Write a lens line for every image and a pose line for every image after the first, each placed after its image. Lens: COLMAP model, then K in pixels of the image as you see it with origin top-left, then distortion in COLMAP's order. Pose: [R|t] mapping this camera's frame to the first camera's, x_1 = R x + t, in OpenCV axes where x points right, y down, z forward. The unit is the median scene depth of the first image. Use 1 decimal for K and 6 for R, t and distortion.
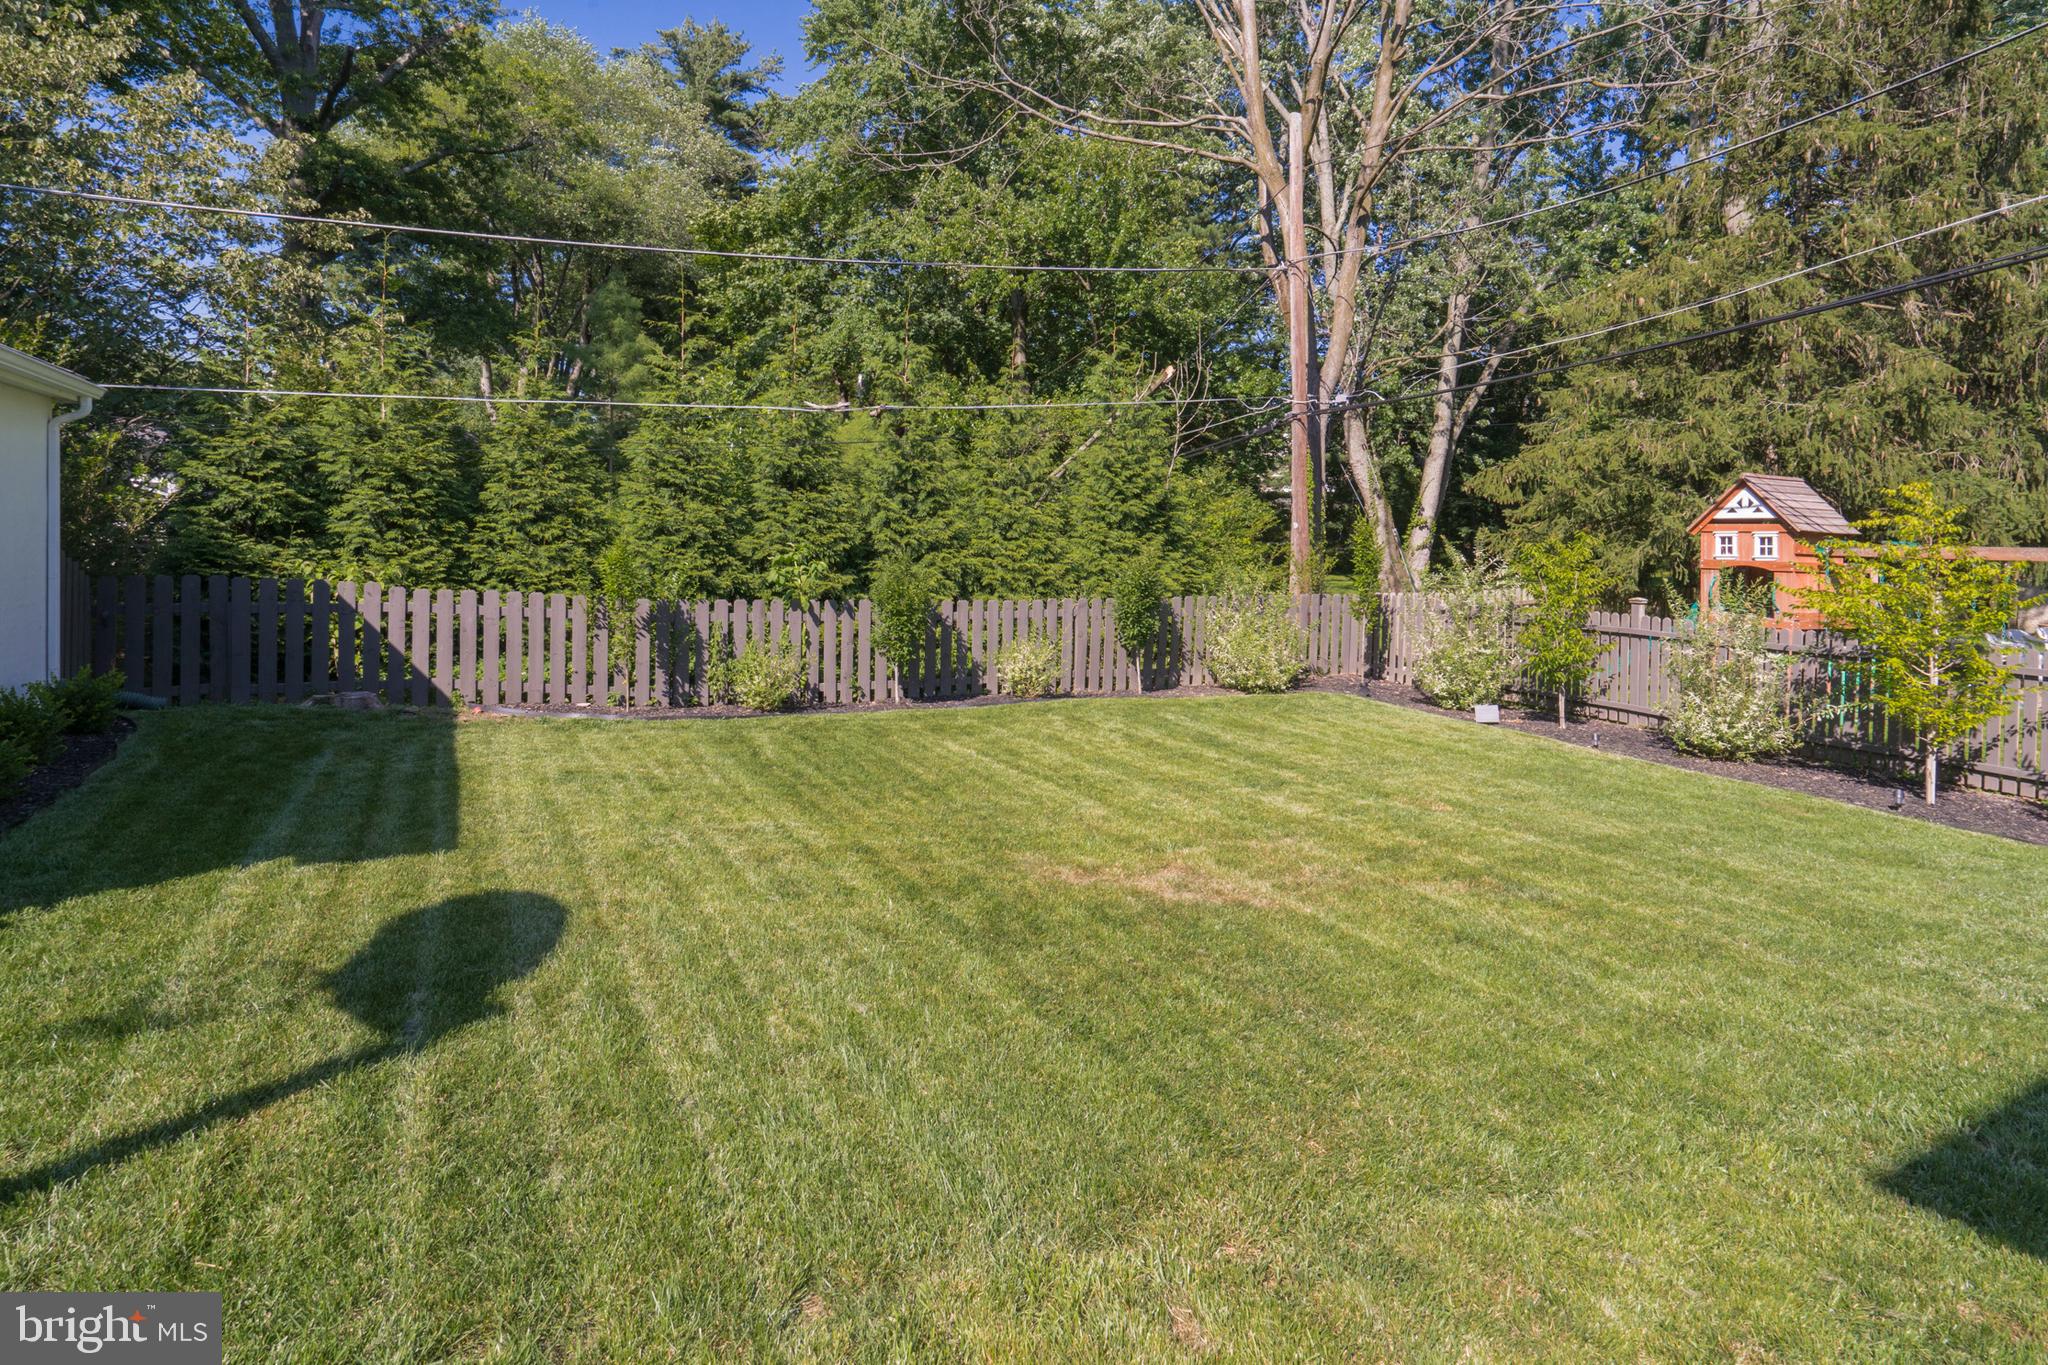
lens RADIAL K [[954.6, 0, 1024.0], [0, 954.6, 682.5], [0, 0, 1]] dist [0.004607, 0.000714]
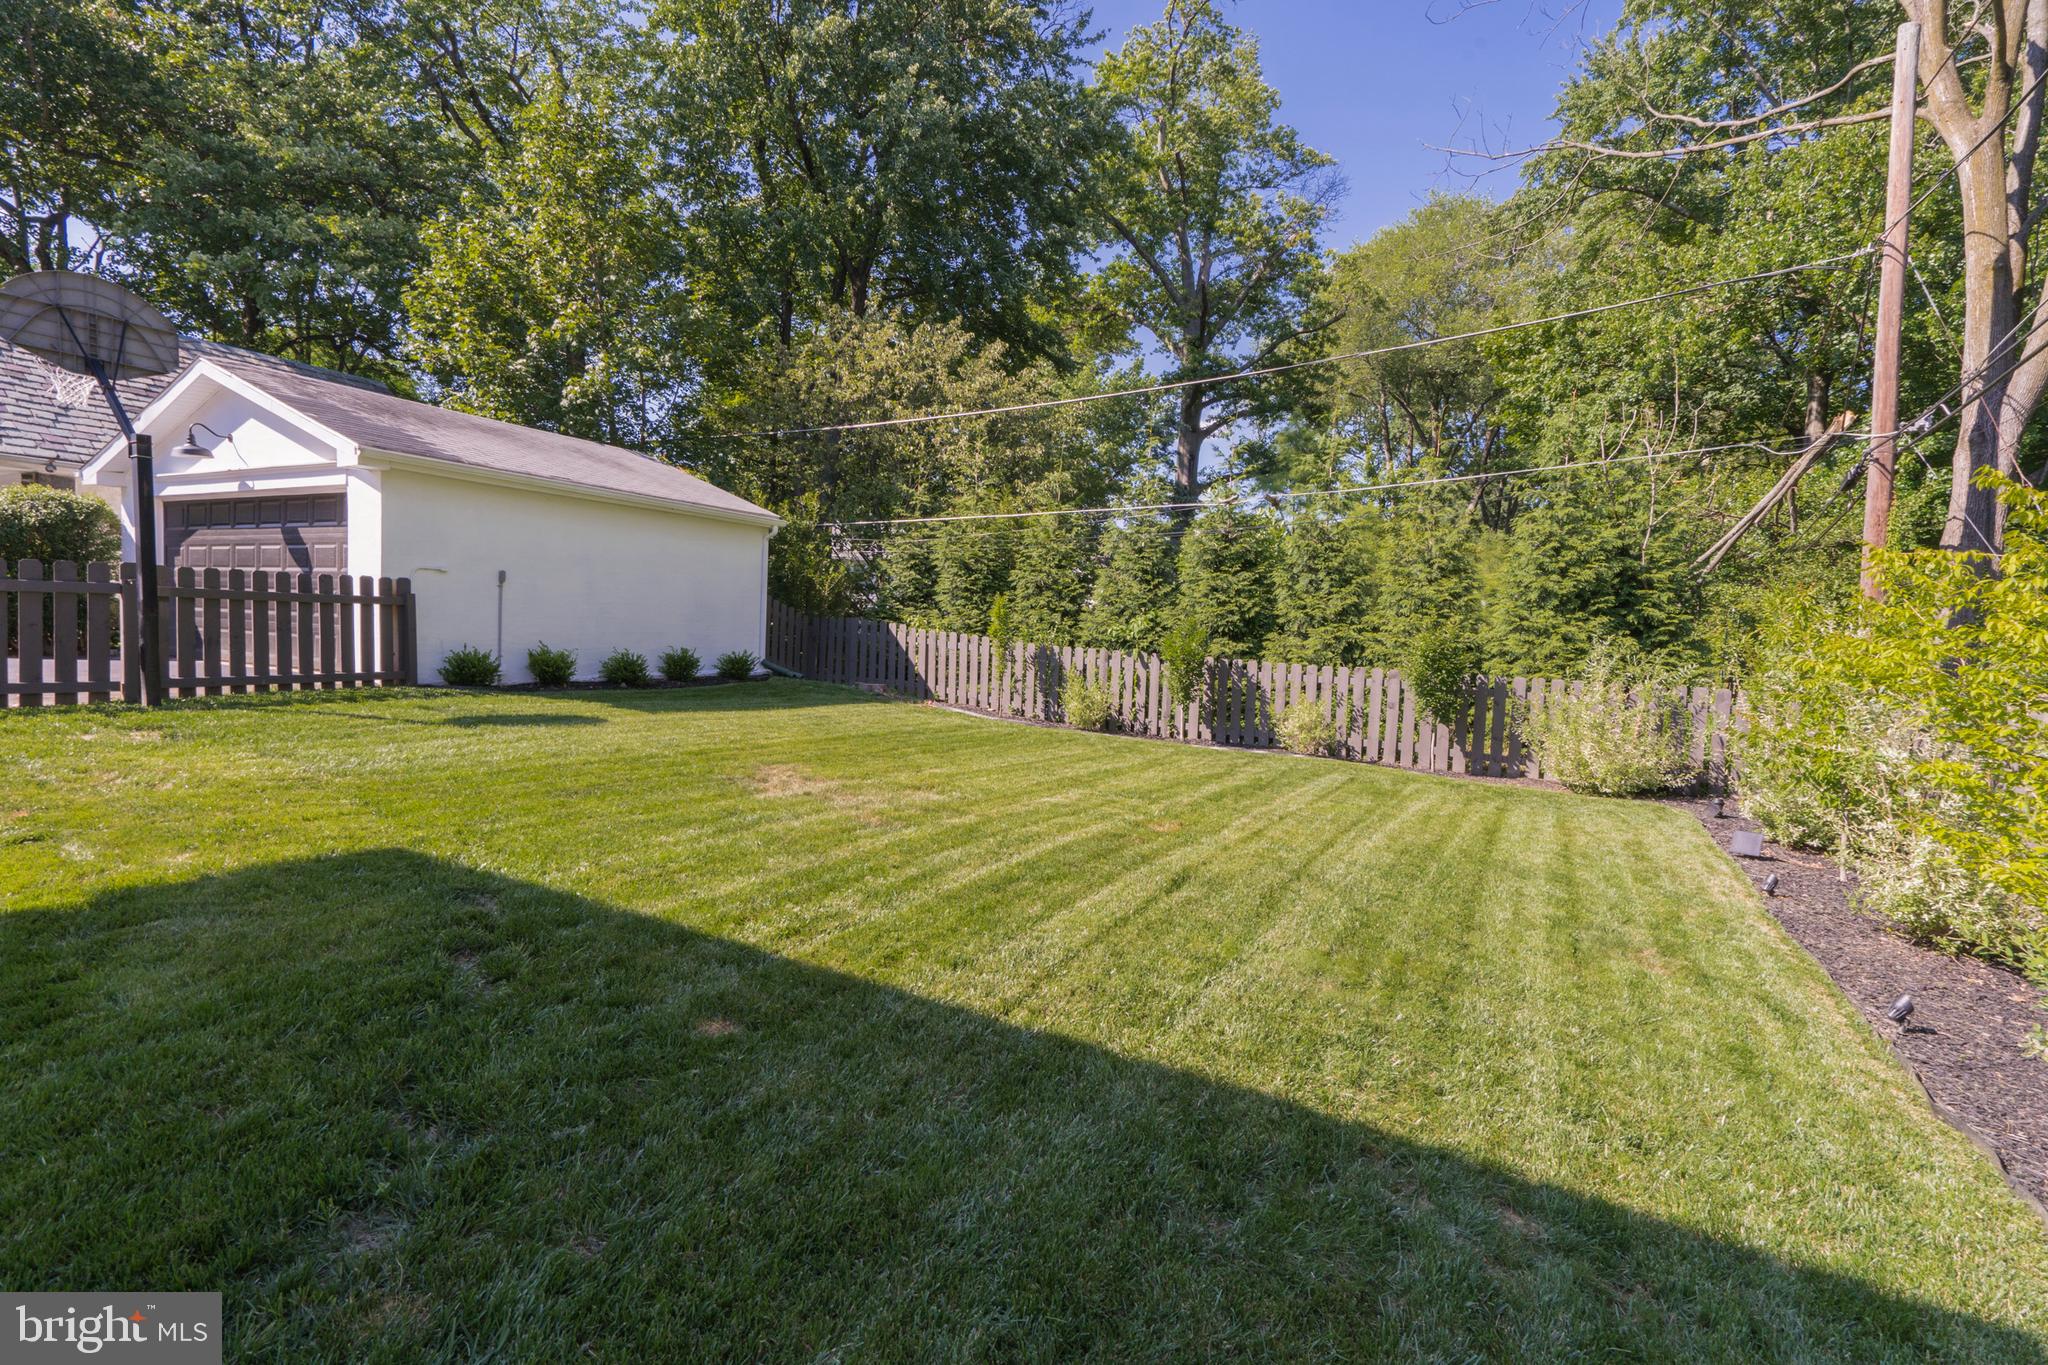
lens RADIAL K [[954.6, 0, 1024.0], [0, 954.6, 682.5], [0, 0, 1]] dist [0.004607, 0.000714]
pose [[0.603399, 0.062006, -0.795025, 0.705685], [-0.162305, 0.985653, -0.046311, 0.039208], [0.780747, 0.156981, 0.604806, 0.118134]]
